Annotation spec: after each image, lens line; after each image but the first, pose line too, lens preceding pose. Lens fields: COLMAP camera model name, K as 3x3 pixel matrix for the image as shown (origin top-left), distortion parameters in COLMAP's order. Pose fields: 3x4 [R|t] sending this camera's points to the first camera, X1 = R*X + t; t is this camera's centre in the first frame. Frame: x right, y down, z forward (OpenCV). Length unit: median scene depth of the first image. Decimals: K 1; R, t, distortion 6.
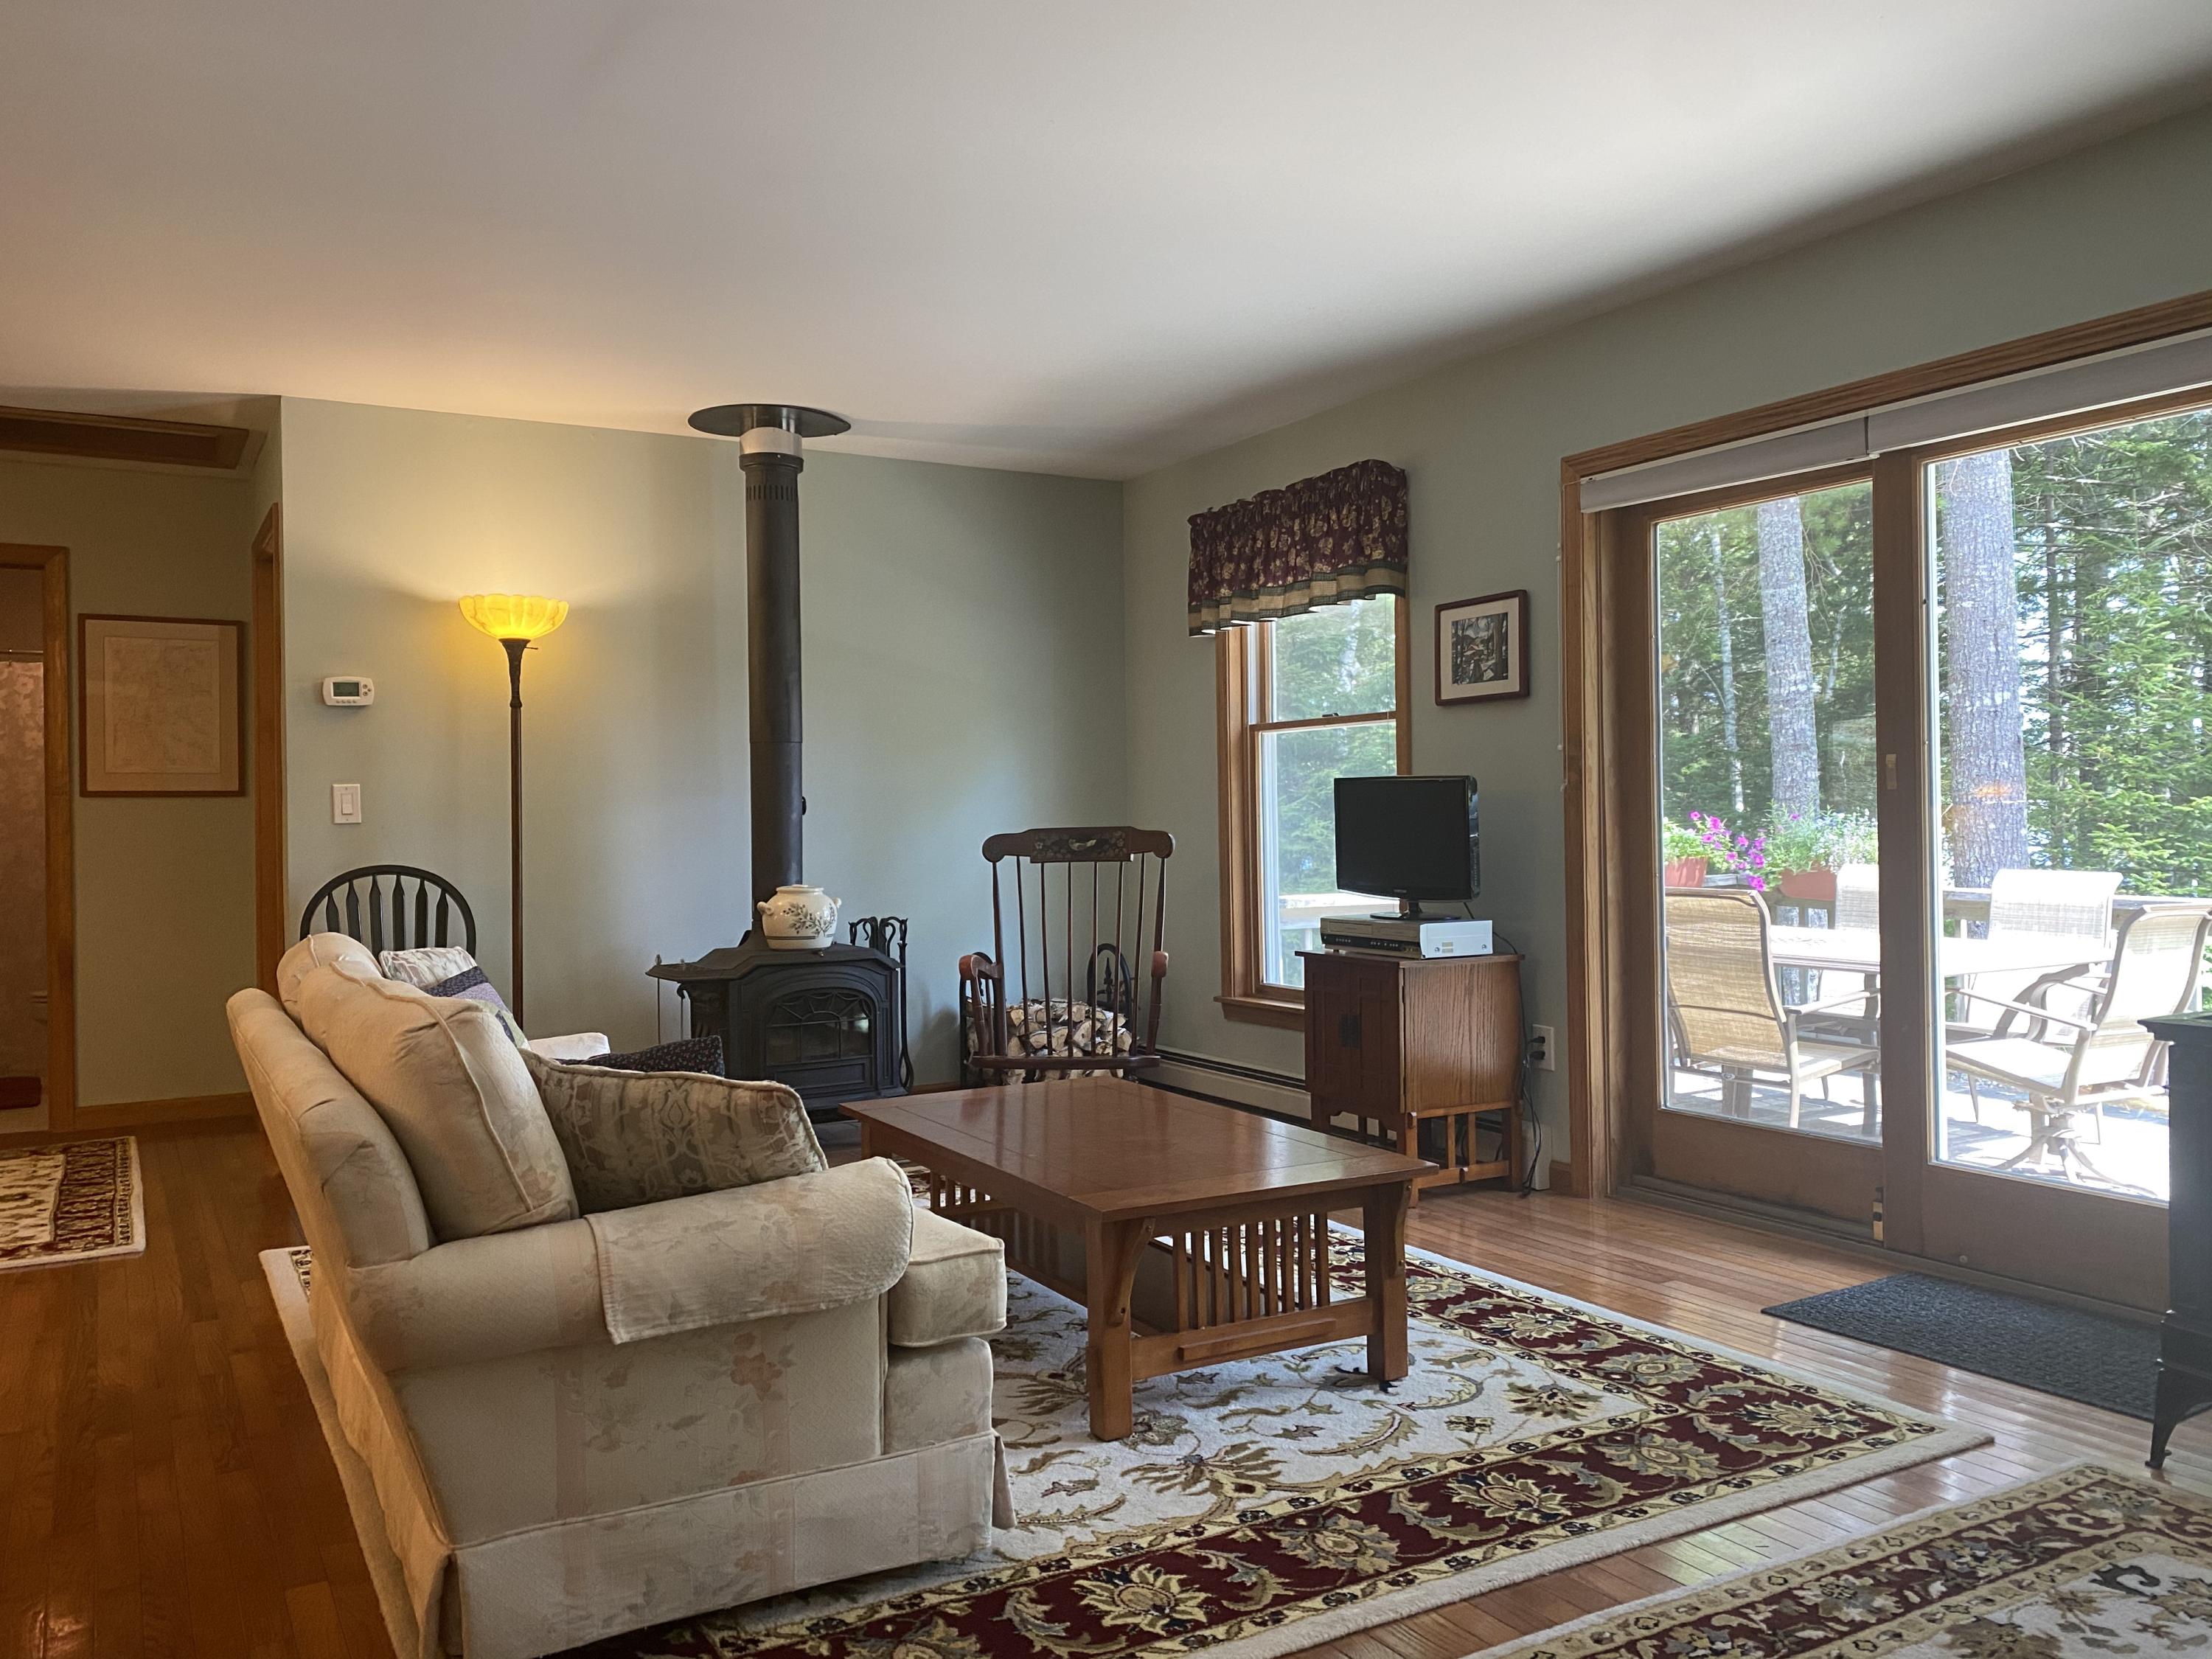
lens RADIAL K [[1700.1, 0, 1094.2], [0, 1700.1, 832.7], [0, 0, 1]] dist [0.005859, -0.006325]
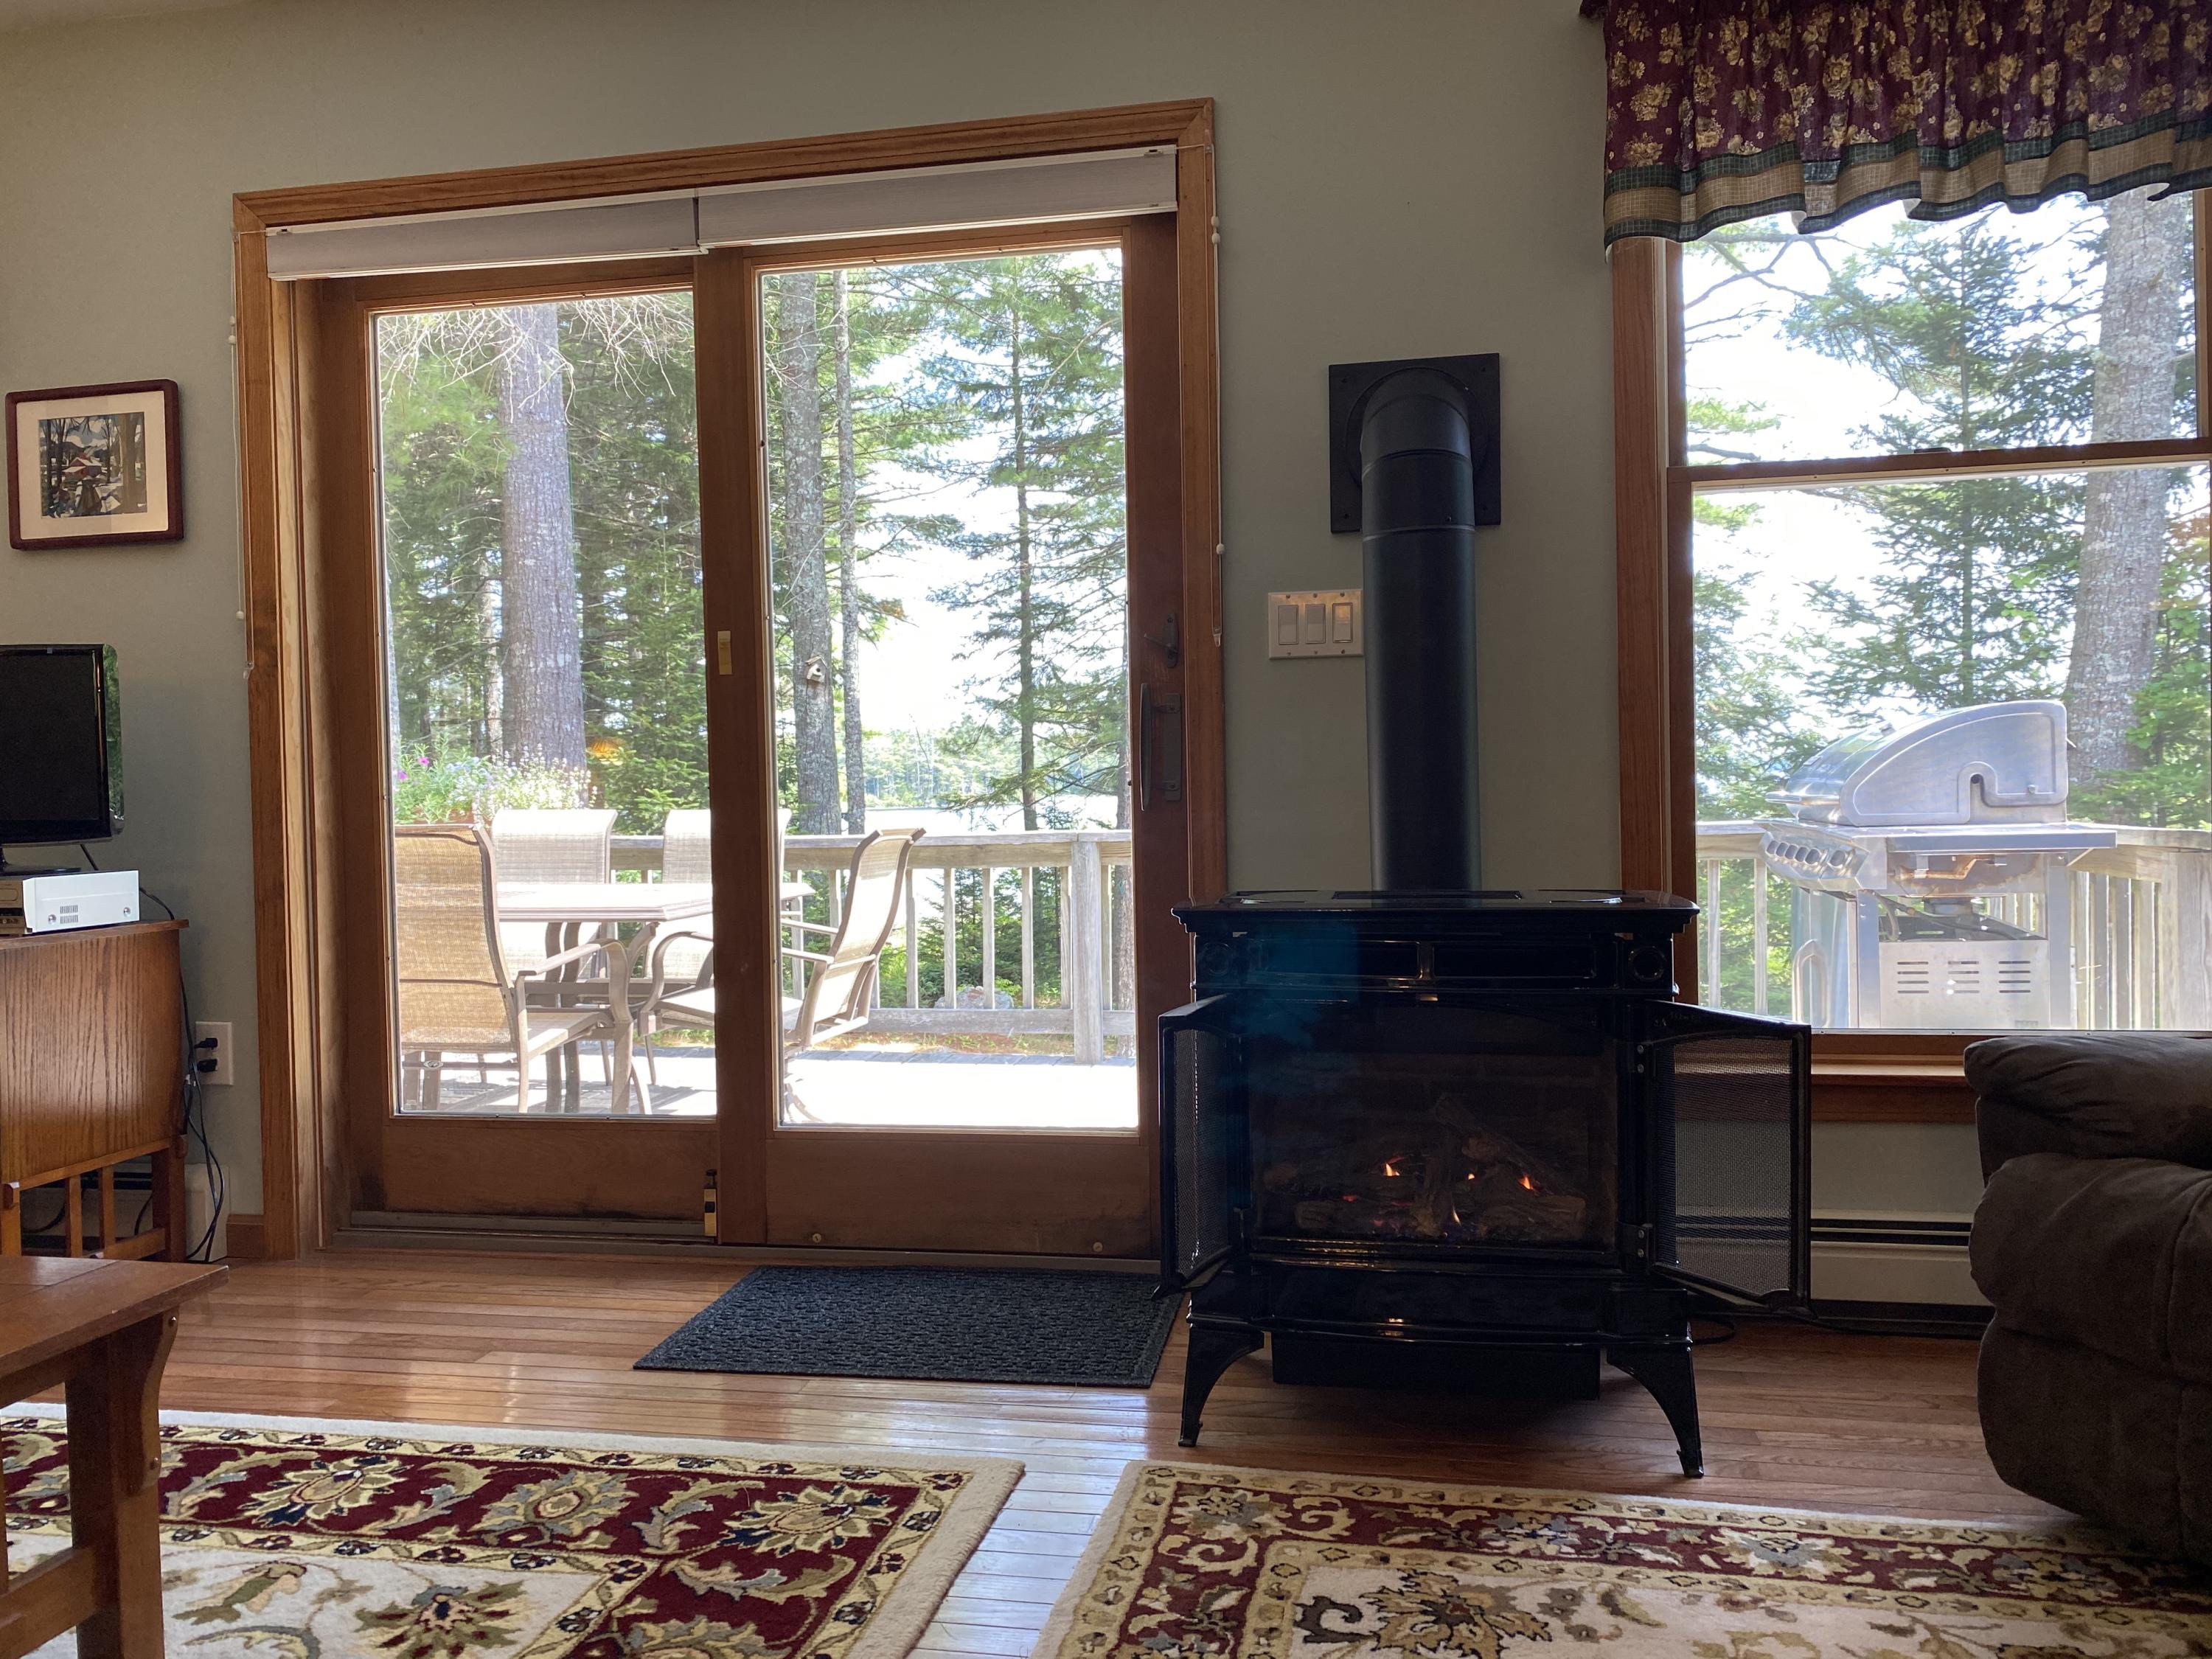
lens RADIAL K [[1698.5, 0, 1105.1], [0, 1698.5, 820.7], [0, 0, 1]] dist [0.008211, 0.000749]
pose [[0.659367, -0.017712, 0.751613, -0.021149], [0.018820, 0.999798, 0.007051, 0.048017], [-0.751586, 0.009496, 0.659567, 0.387549]]
